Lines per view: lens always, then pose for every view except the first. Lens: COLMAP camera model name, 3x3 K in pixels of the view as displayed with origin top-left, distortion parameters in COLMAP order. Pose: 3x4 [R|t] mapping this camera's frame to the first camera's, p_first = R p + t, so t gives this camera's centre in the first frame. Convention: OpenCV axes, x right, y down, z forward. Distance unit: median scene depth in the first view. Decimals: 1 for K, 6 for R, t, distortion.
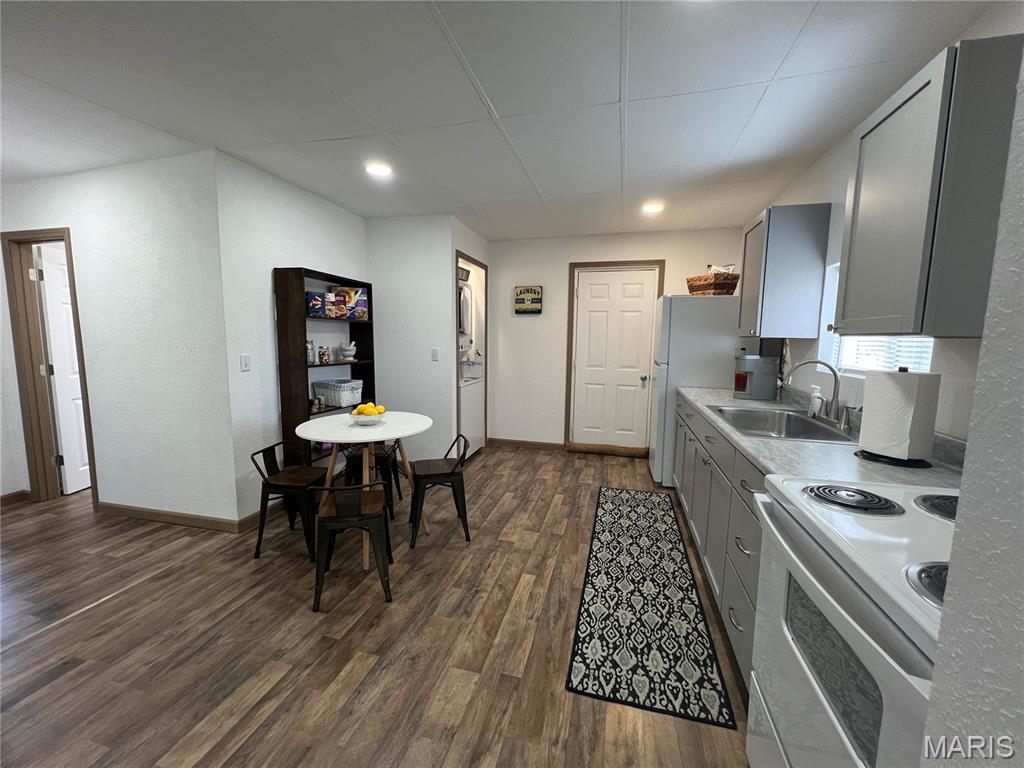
lens RADIAL K [[411.0, 0, 512.0], [0, 411.0, 384.0], [0, 0, 1]] dist [0.000075, 0.000074]
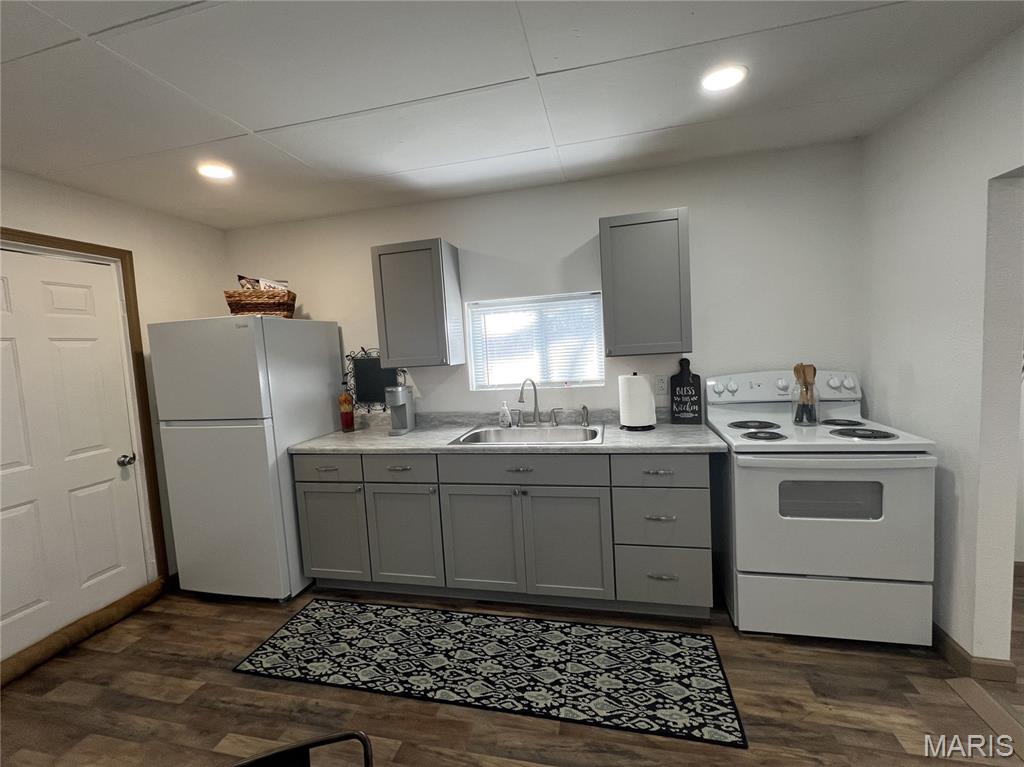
lens RADIAL K [[442.6, 0, 498.5], [0, 442.6, 381.7], [0, 0, 1]] dist [-0.001122, -0.000125]
pose [[-0.034387, -0.092380, 0.995130, -0.460630], [0.173079, 0.980123, 0.096967, -0.151642], [-0.984308, 0.175570, -0.017714, 0.868565]]
